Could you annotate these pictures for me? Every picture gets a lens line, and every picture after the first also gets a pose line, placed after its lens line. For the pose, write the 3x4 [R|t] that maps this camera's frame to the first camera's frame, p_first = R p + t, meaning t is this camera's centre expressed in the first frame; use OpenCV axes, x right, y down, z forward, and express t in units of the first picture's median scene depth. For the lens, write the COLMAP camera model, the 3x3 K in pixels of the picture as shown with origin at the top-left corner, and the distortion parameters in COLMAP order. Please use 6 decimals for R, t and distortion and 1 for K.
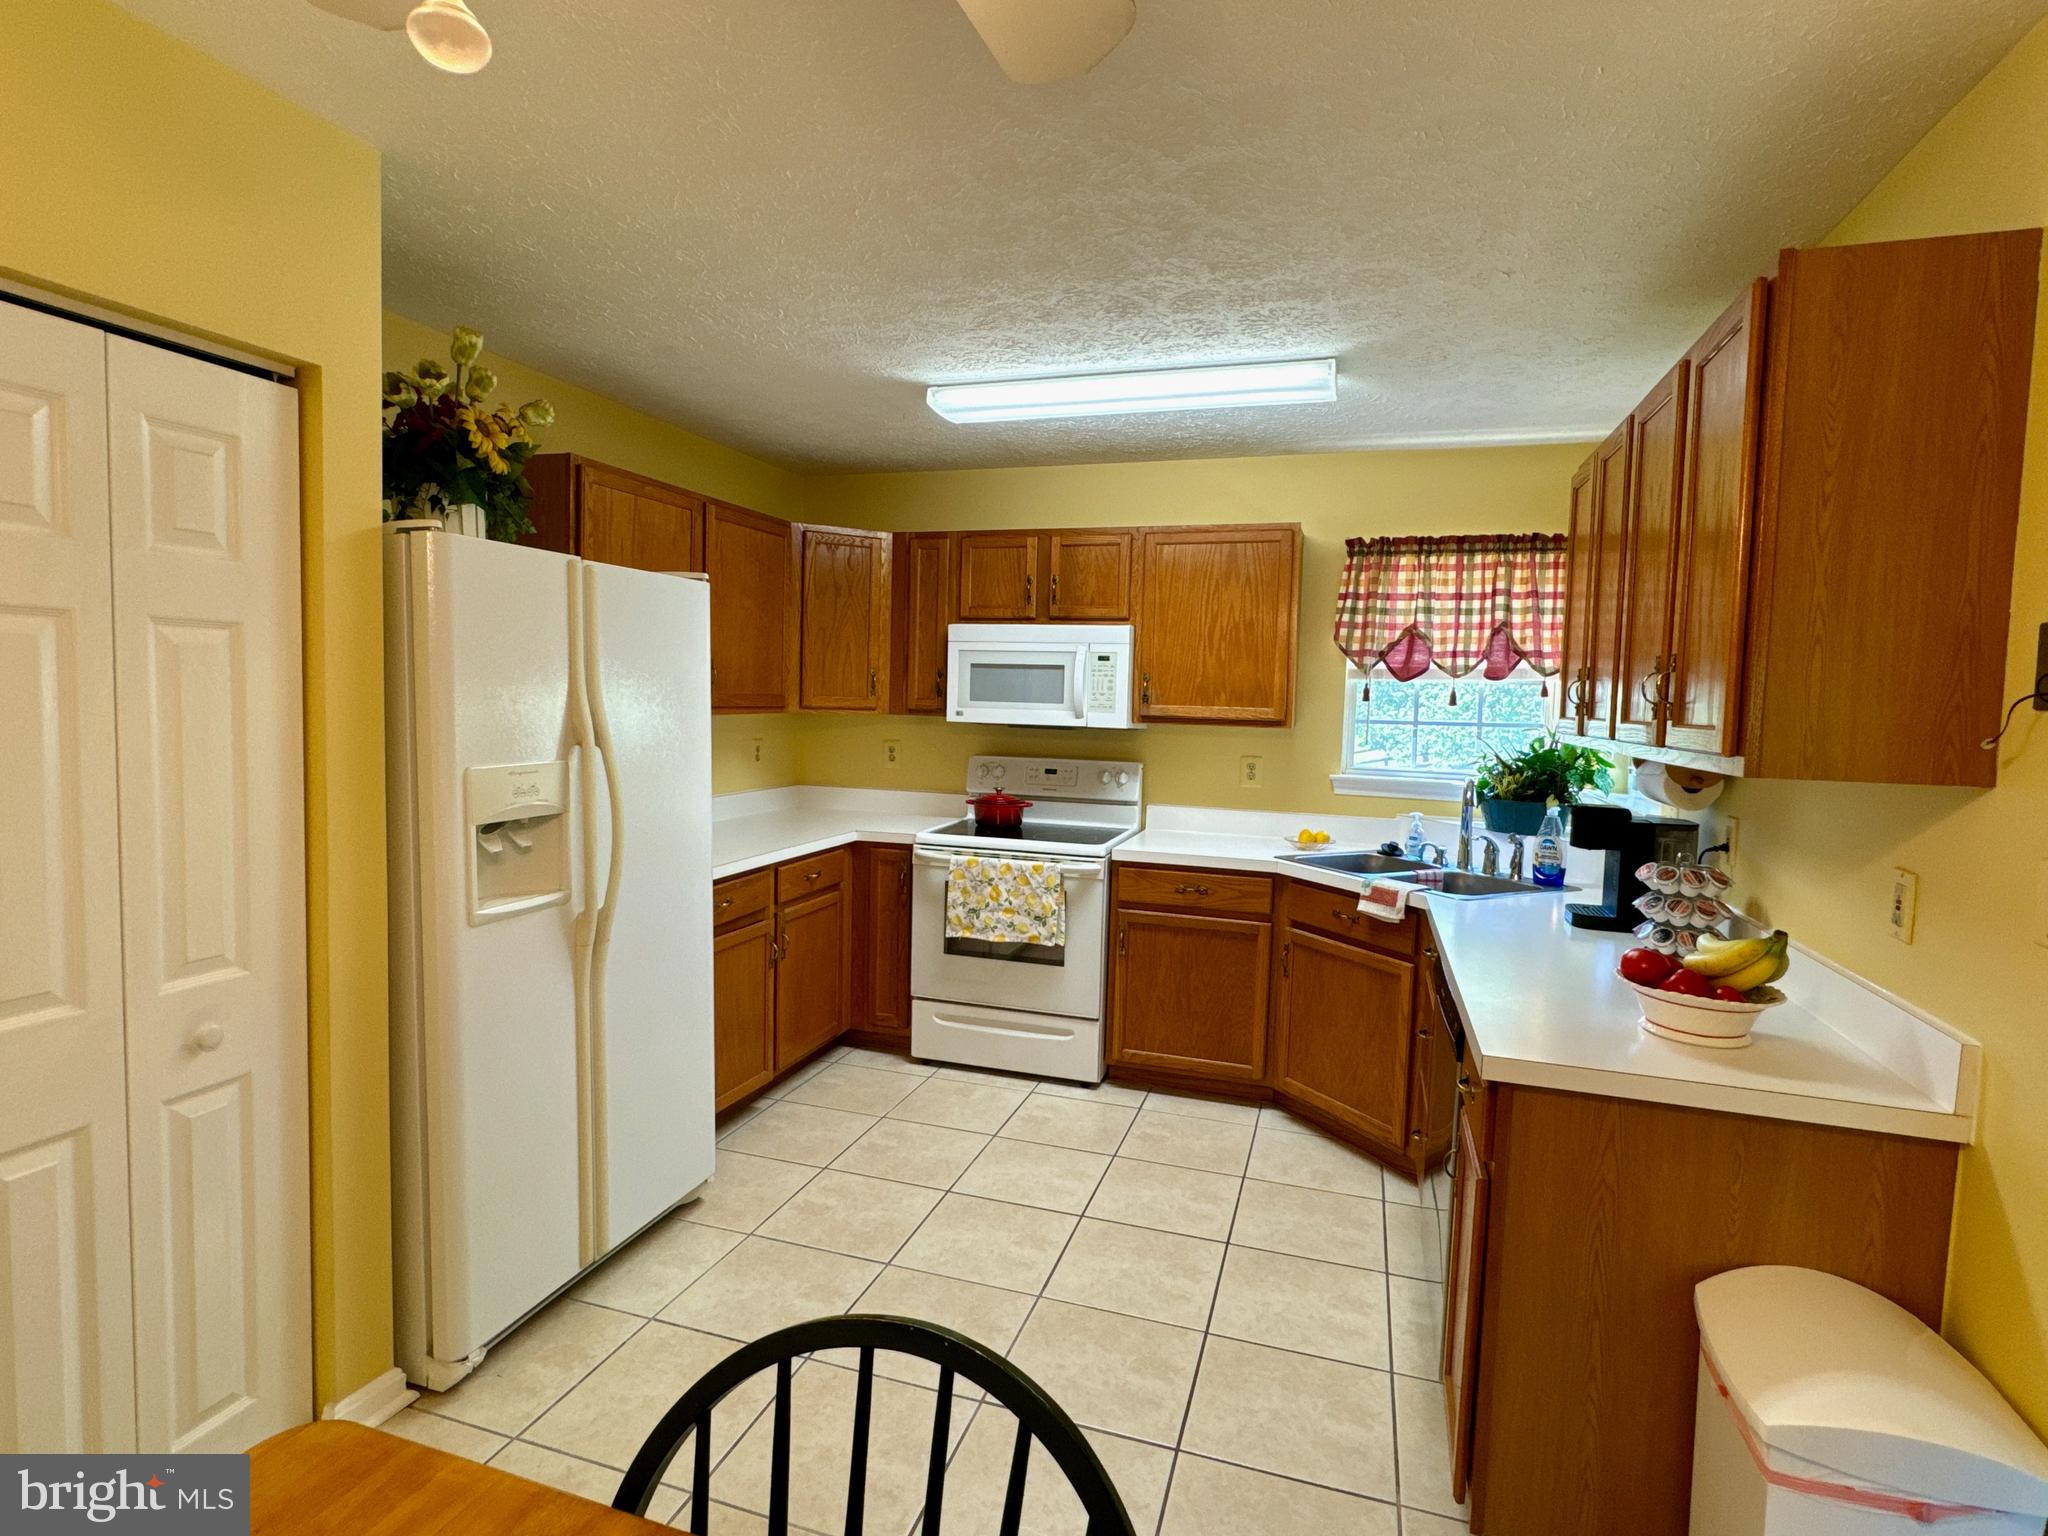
lens RADIAL K [[1031.3, 0, 1016.8], [0, 1031.3, 763.2], [0, 0, 1]] dist [-0.002385, 0.001150]
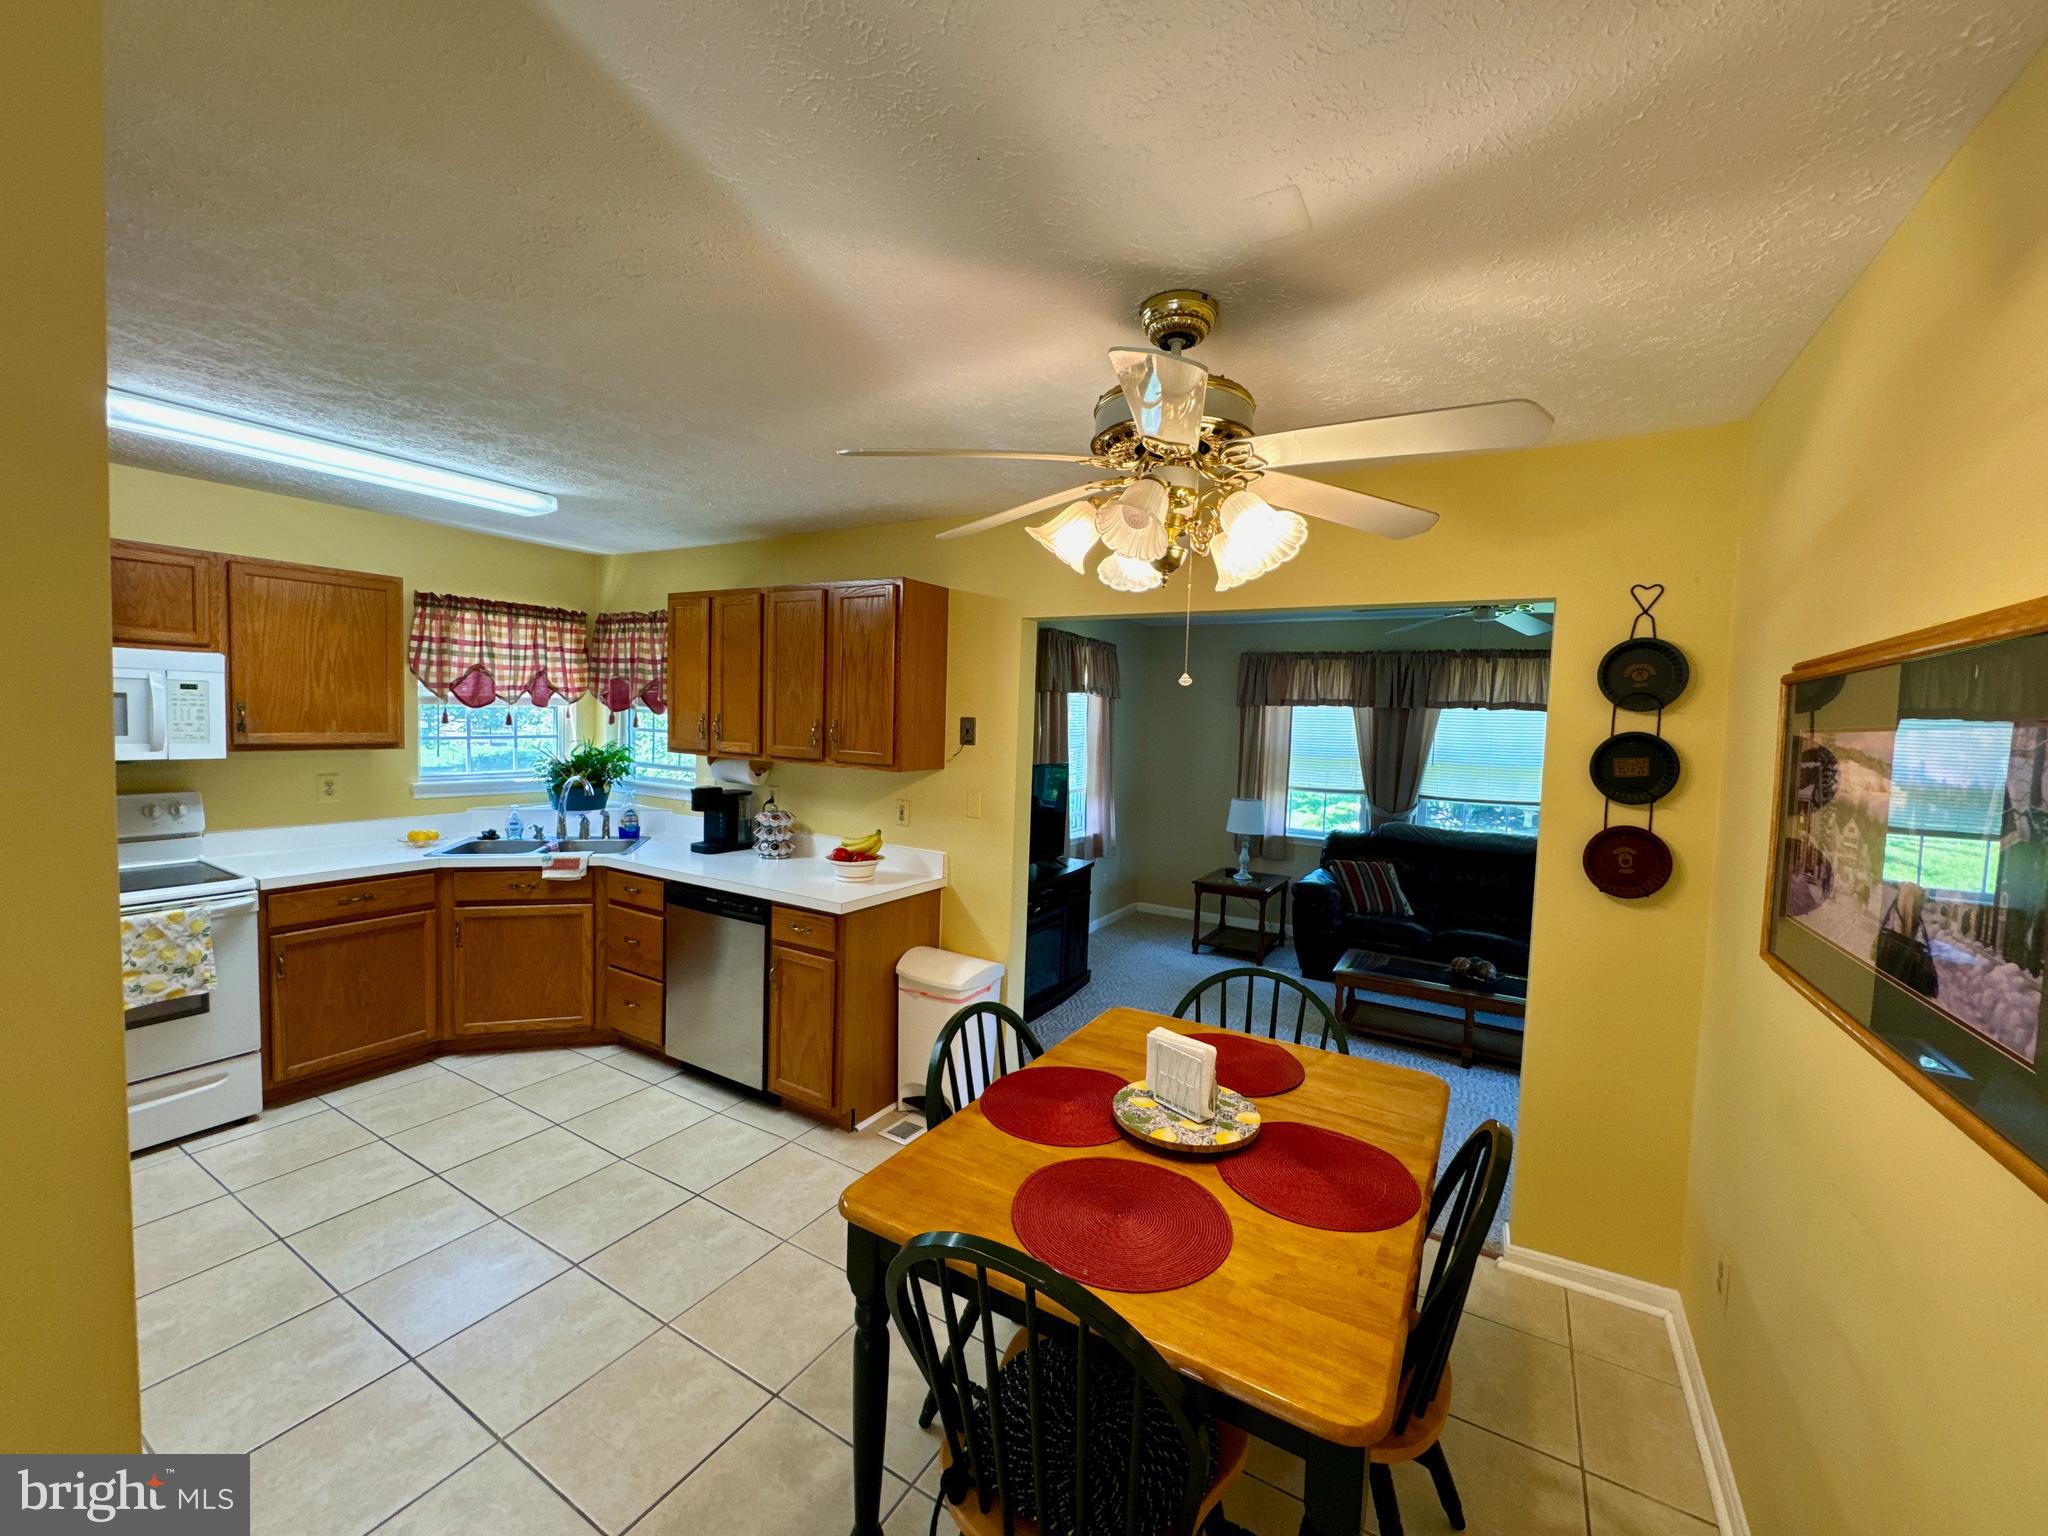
lens RADIAL K [[817.1, 0, 1022.5], [0, 817.1, 762.1], [0, 0, 1]] dist [-0.003309, 0.000482]
pose [[0.223324, -0.078739, 0.971559, -0.535345], [0.038045, 0.996677, 0.072030, -0.064255], [-0.974001, 0.020877, 0.225578, 0.092872]]
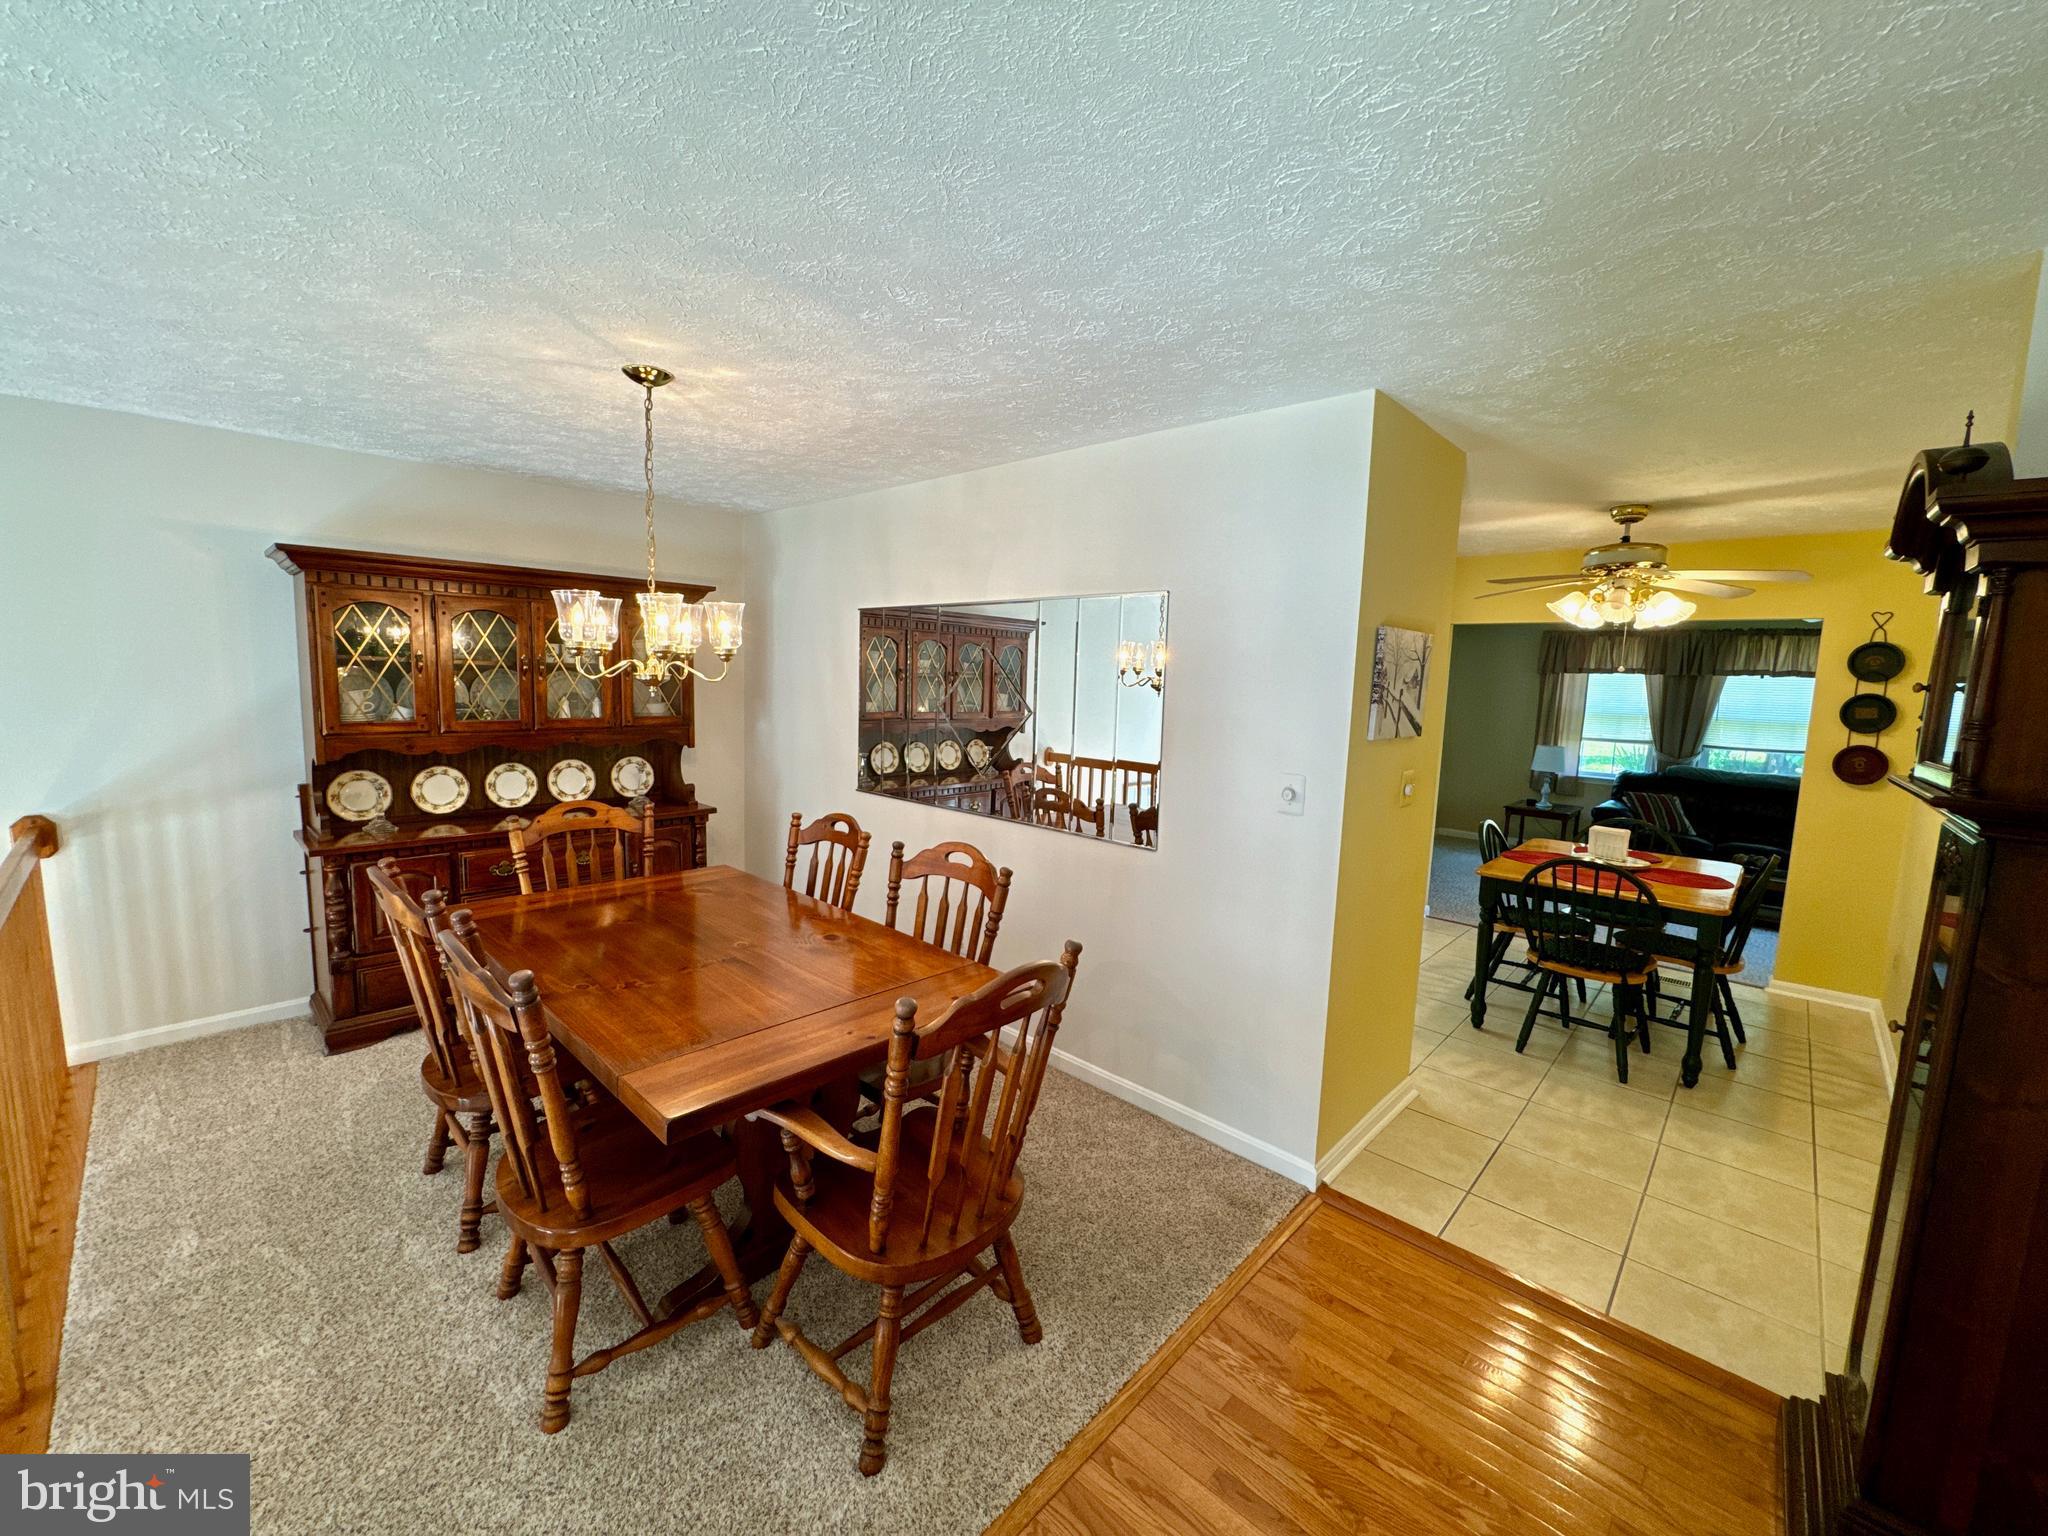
lens RADIAL K [[817.1, 0, 1020.6], [0, 817.1, 765.4], [0, 0, 1]] dist [-0.003309, 0.000482]
pose [[0.429345, -0.120083, 0.895122, -1.352162], [0.041382, 0.992696, 0.113323, -0.102365], [-0.902192, -0.011613, 0.431179, 0.351485]]
